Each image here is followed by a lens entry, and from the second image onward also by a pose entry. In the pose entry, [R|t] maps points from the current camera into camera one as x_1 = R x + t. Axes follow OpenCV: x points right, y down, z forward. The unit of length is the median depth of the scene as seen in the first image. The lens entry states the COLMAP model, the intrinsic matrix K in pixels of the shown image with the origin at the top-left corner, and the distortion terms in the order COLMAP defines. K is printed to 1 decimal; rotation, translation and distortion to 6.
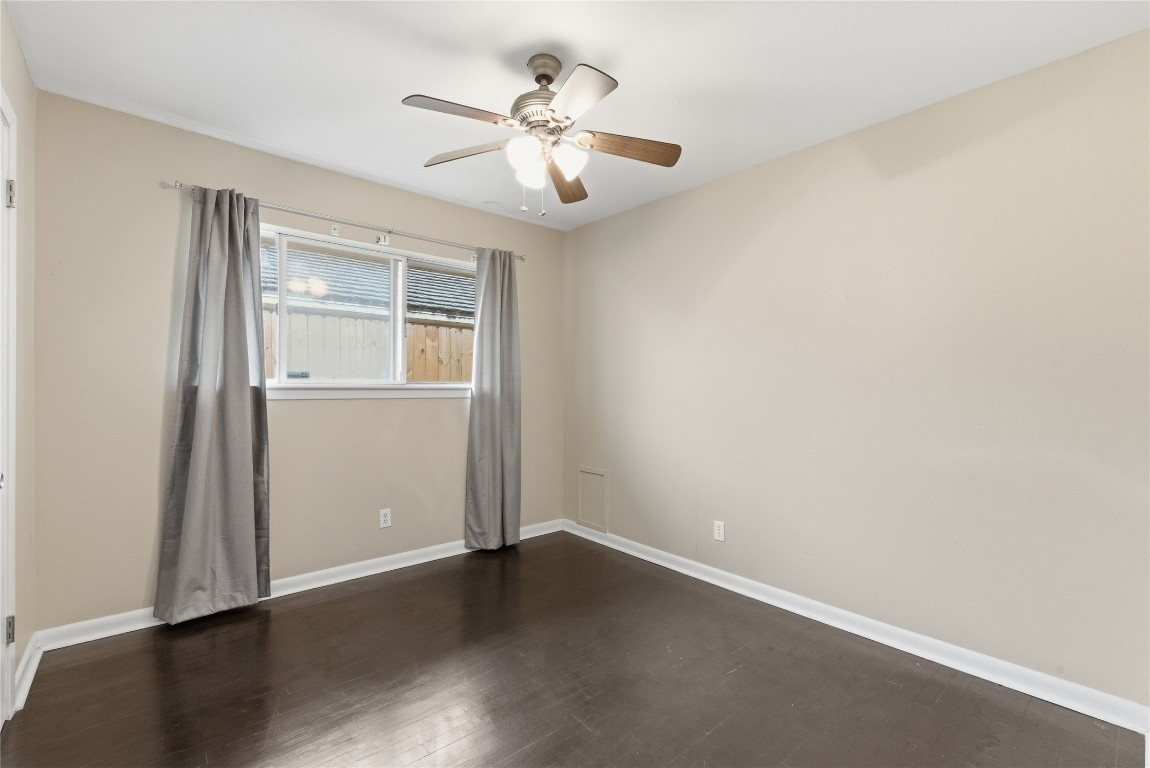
lens RADIAL K [[501.7, 0, 575.6], [0, 501.7, 385.2], [0, 0, 1]] dist [0.000330, 0.000699]
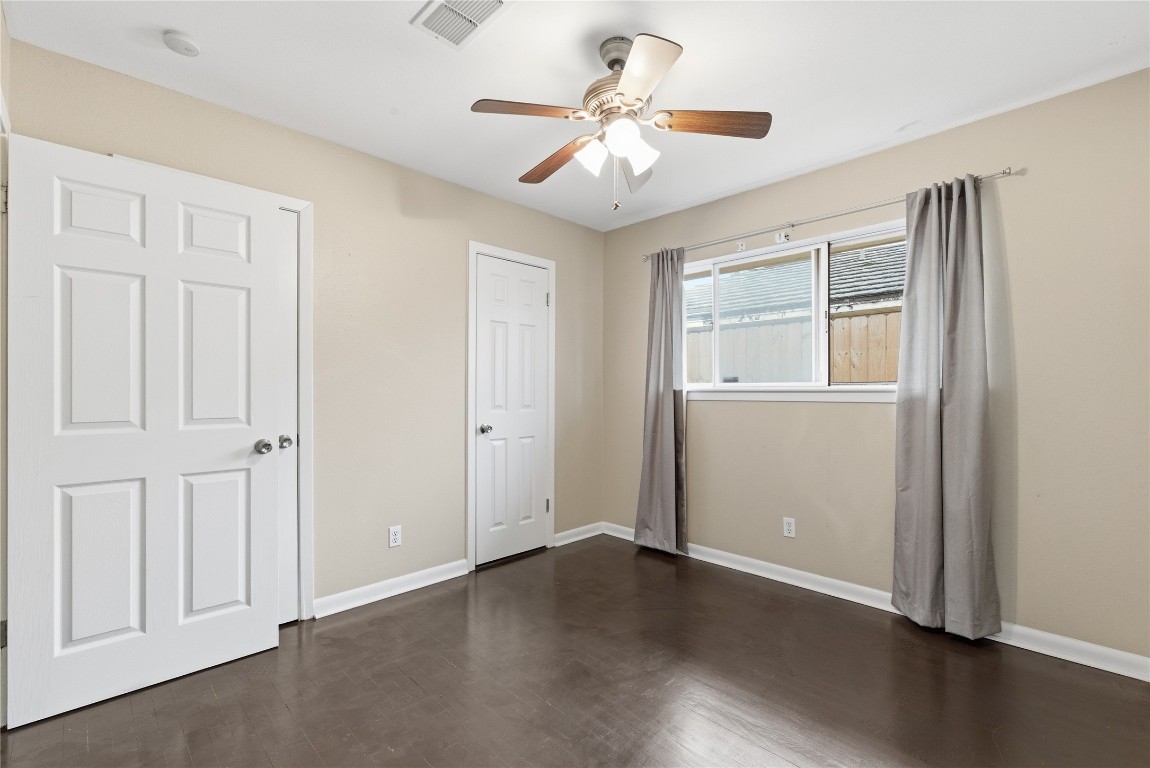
lens RADIAL K [[515.5, 0, 574.3], [0, 515.5, 392.4], [0, 0, 1]] dist [0.078337, 0.000076]
pose [[0.100654, 0.001809, -0.994920, 0.579276], [0.002153, 0.999996, 0.002036, 0.004357], [0.994919, -0.002347, 0.100650, 0.492994]]
